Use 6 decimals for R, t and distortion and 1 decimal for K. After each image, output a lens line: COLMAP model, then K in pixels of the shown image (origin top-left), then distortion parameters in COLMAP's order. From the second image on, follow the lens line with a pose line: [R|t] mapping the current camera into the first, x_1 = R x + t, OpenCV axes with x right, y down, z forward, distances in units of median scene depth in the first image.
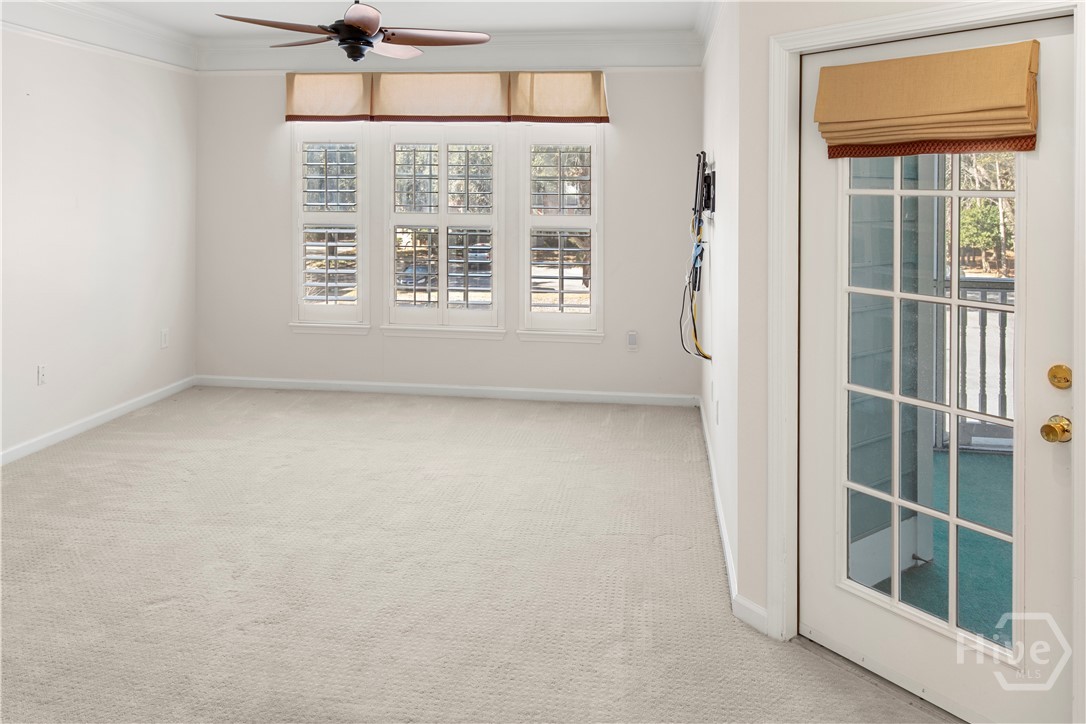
lens RADIAL K [[835.0, 0, 539.4], [0, 835.0, 163.4], [0, 0, 1]] dist [0.014854, 0.002573]
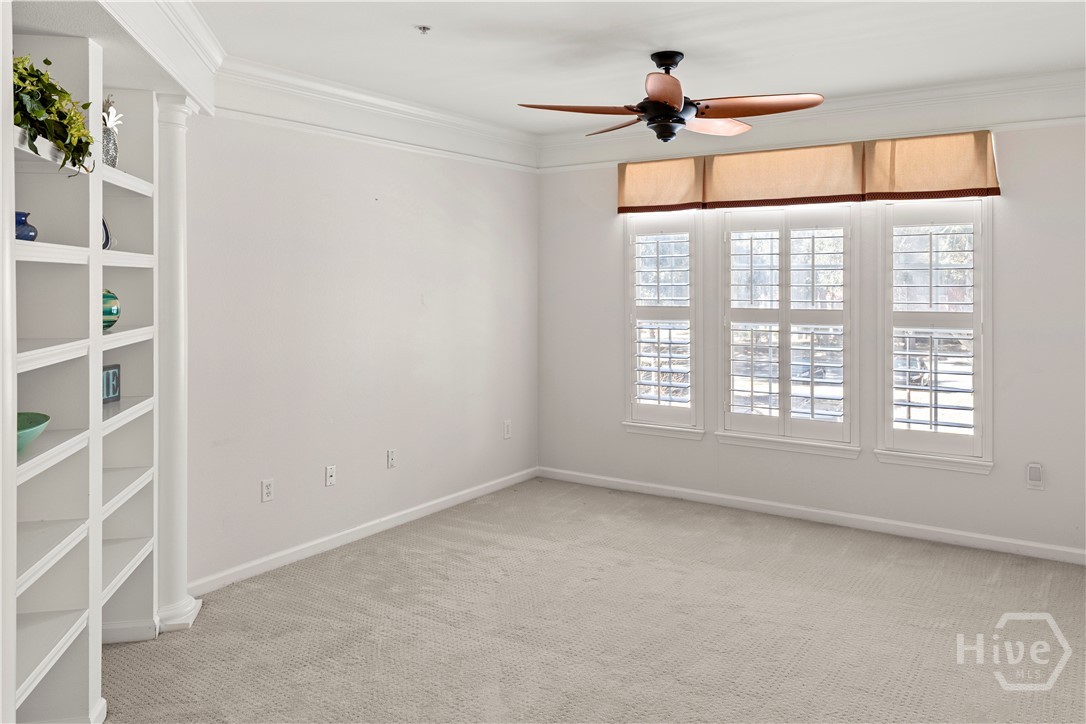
lens RADIAL K [[818.0, 0, 543.3], [0, 818.0, 283.6], [0, 0, 1]] dist [0.014234, 0.000999]
pose [[0.898301, -0.010303, -0.439259, 0.042519], [0.025632, 0.999251, 0.028981, 0.001169], [0.438631, -0.037292, 0.897893, 0.134367]]
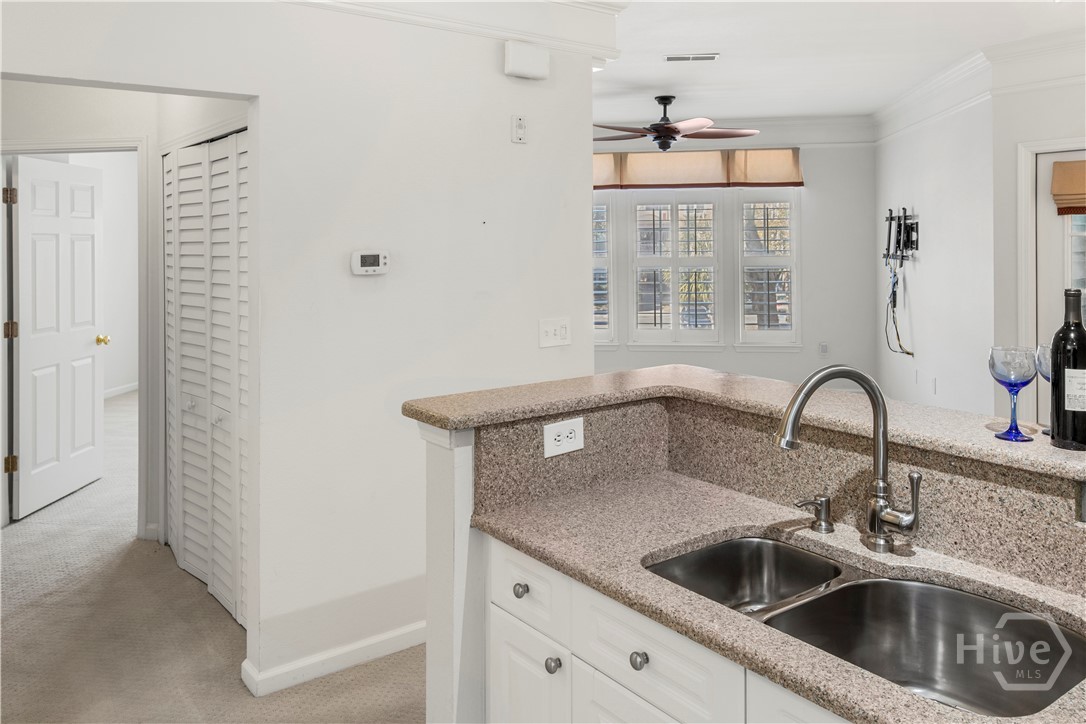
lens RADIAL K [[847.9, 0, 536.4], [0, 847.9, 199.9], [0, 0, 1]] dist [0.023210, -0.002744]
pose [[0.999703, -0.023114, -0.007765, -0.395745], [0.023002, 0.999633, -0.014292, -0.020449], [0.008092, 0.014109, 0.999868, -0.423801]]
